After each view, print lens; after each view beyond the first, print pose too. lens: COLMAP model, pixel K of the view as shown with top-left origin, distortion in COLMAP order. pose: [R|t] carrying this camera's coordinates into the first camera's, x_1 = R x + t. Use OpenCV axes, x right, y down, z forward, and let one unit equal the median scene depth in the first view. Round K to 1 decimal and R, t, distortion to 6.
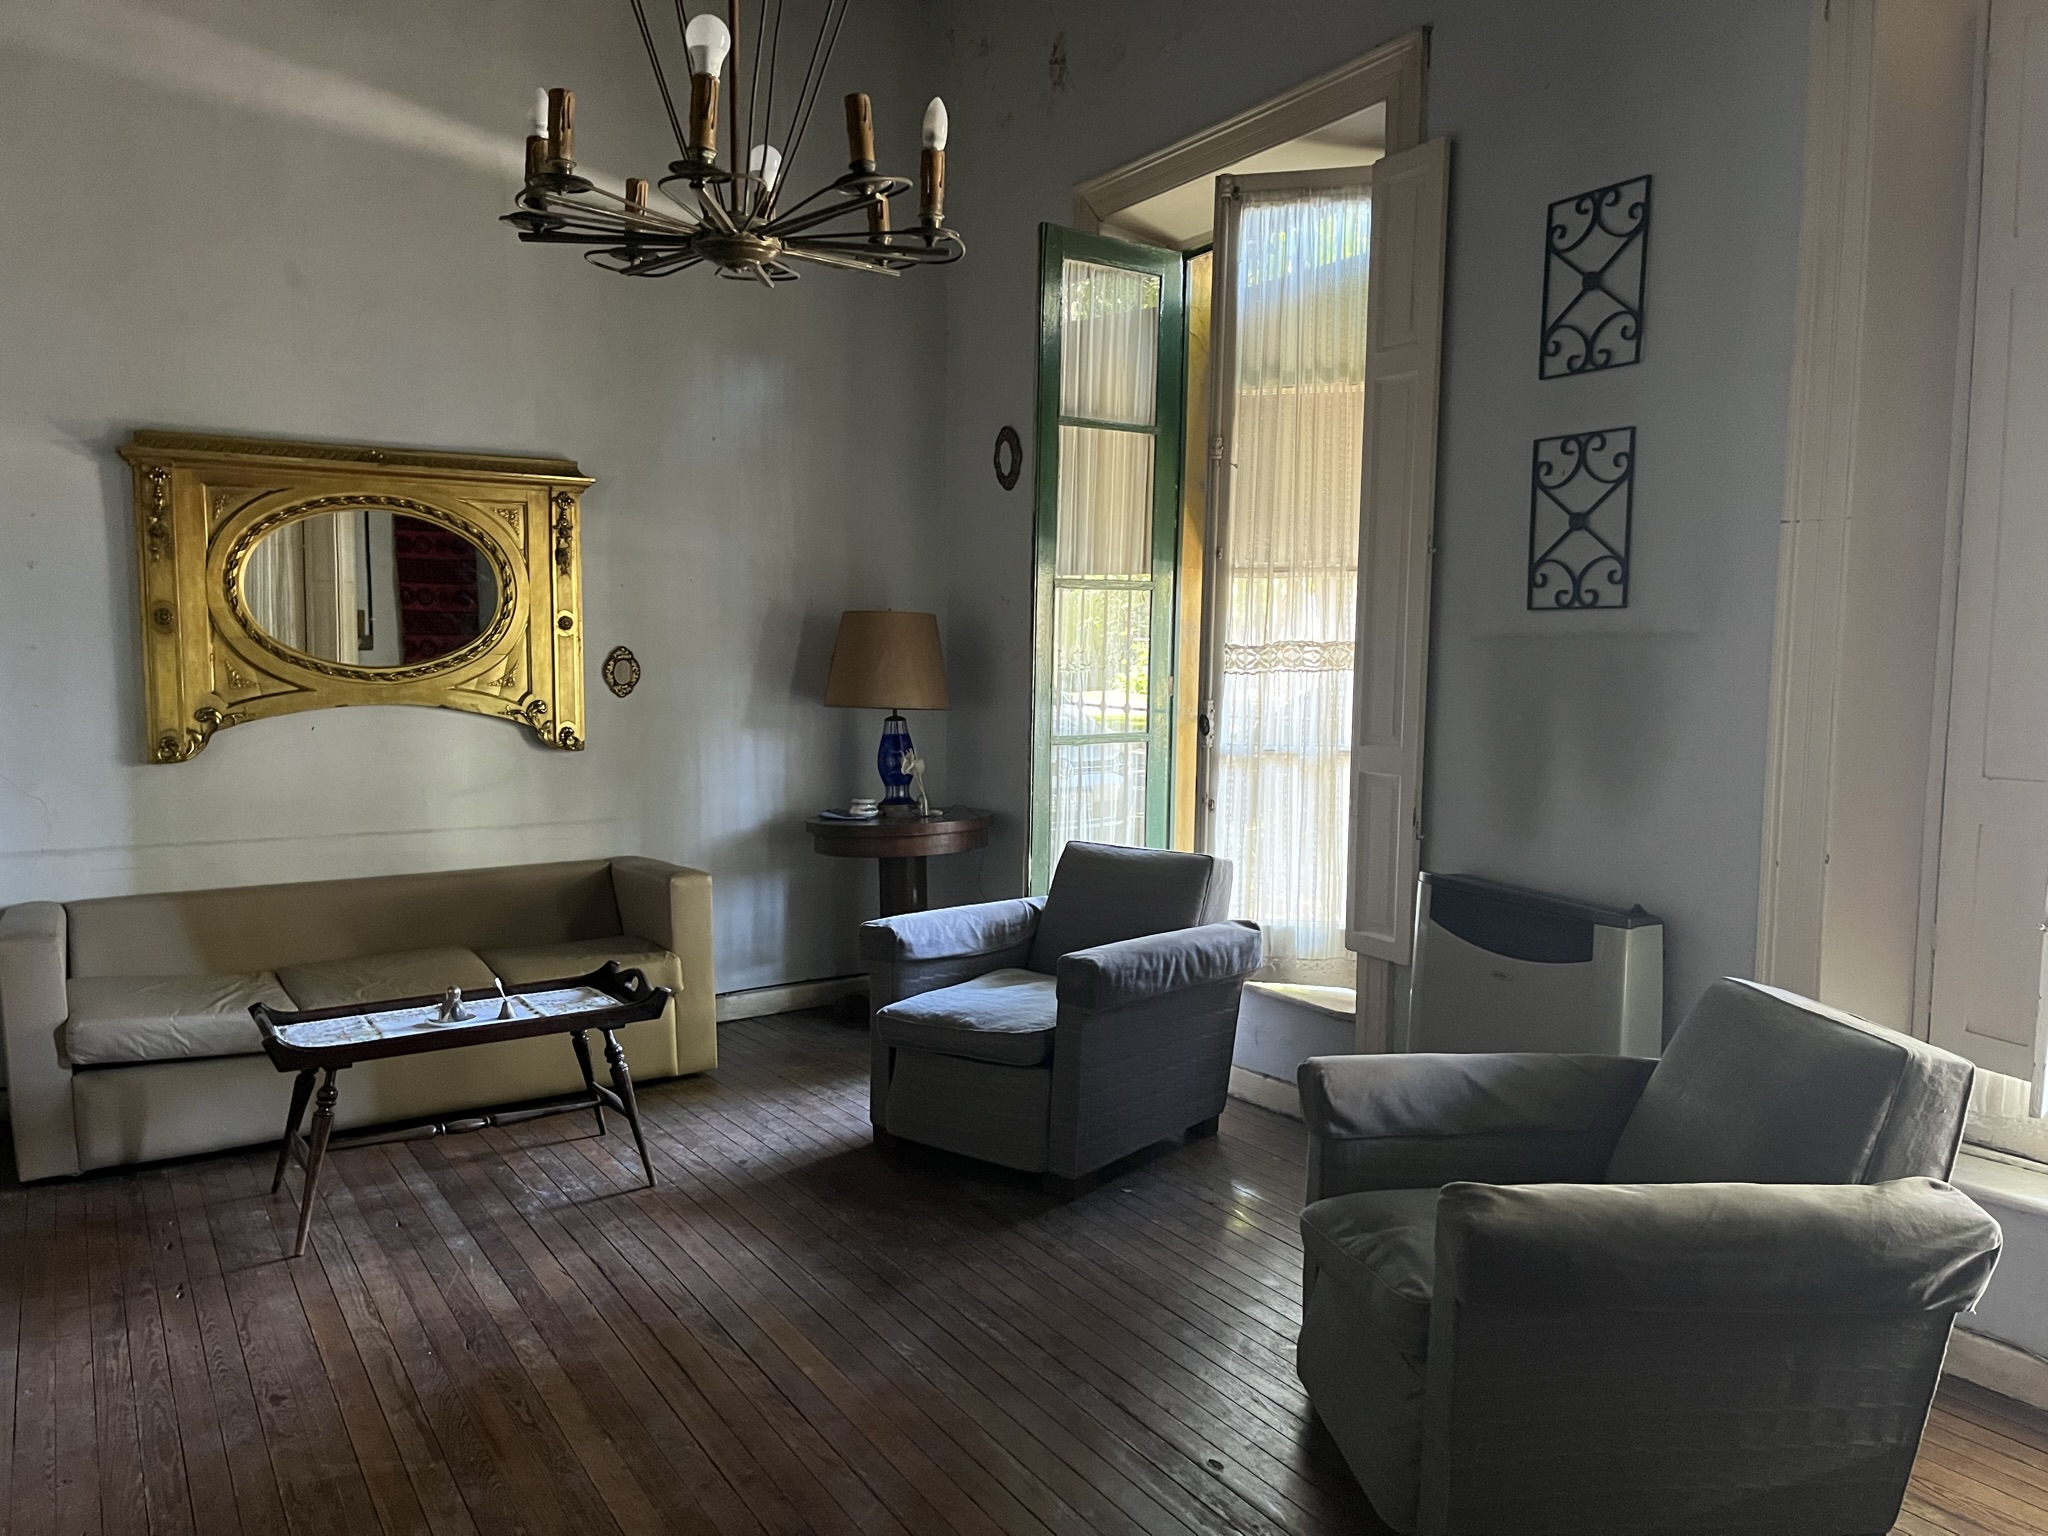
lens RADIAL K [[1593.7, 0, 1029.9], [0, 1593.7, 792.7], [0, 0, 1]] dist [0.034118, -0.041266]
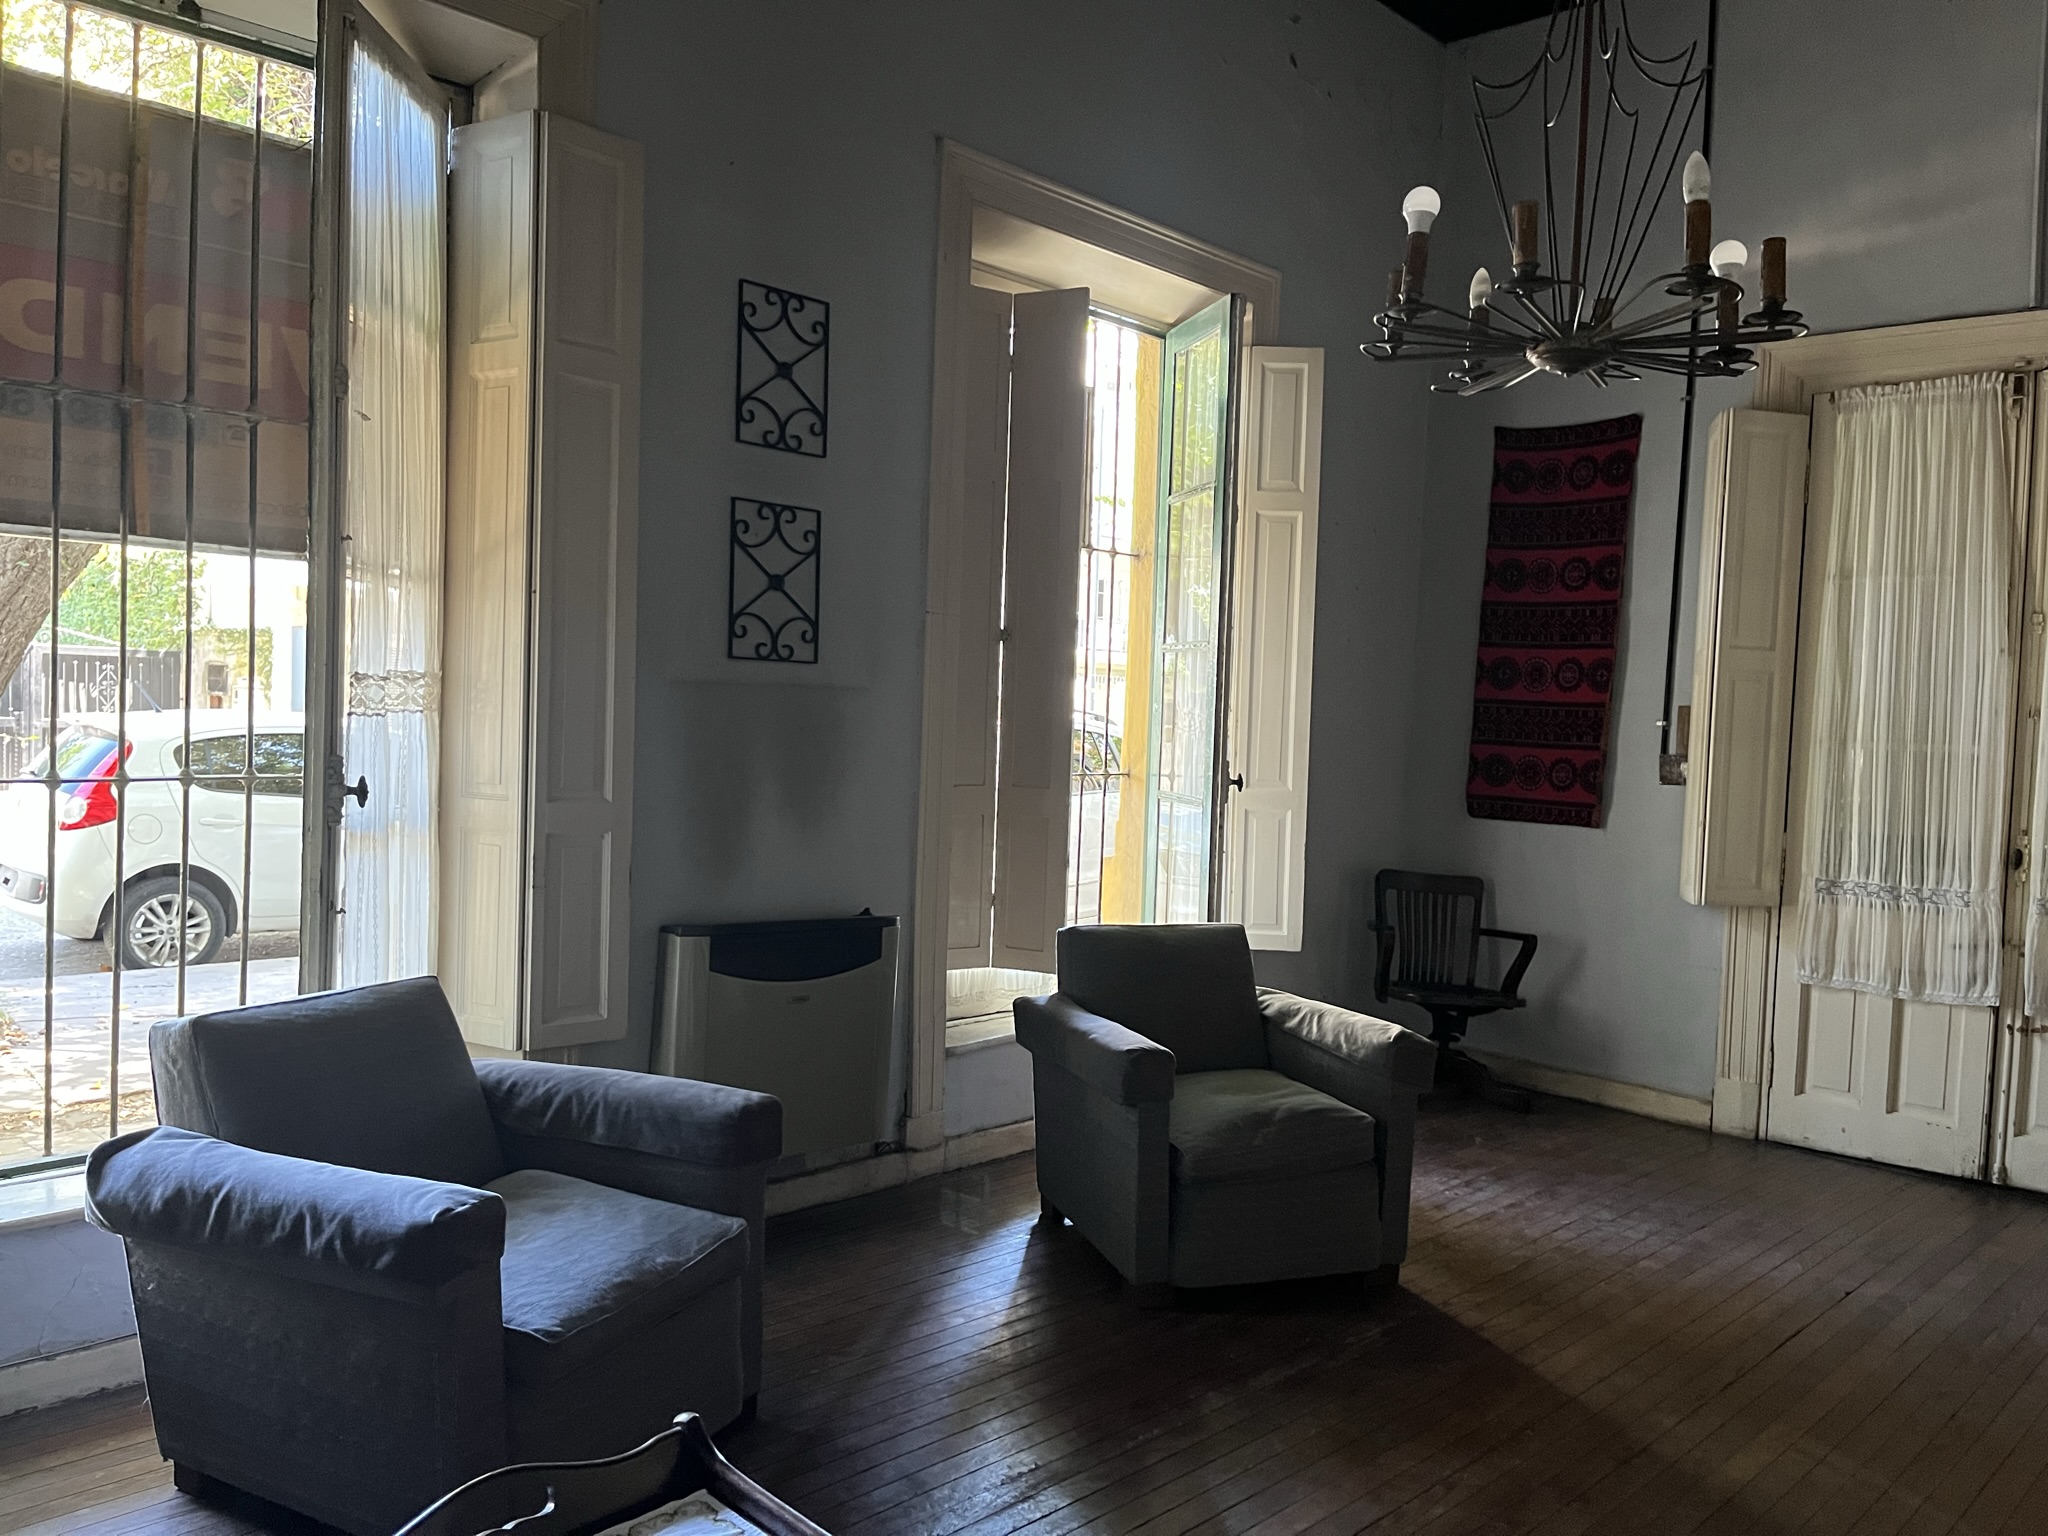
lens RADIAL K [[1593.7, 0, 1029.9], [0, 1593.7, 792.7], [0, 0, 1]] dist [0.034118, -0.041266]
pose [[-0.235884, -0.057012, 0.970107, -0.776278], [0.050139, 0.996234, 0.070739, -0.093295], [-0.970487, 0.065326, -0.232137, 1.089491]]
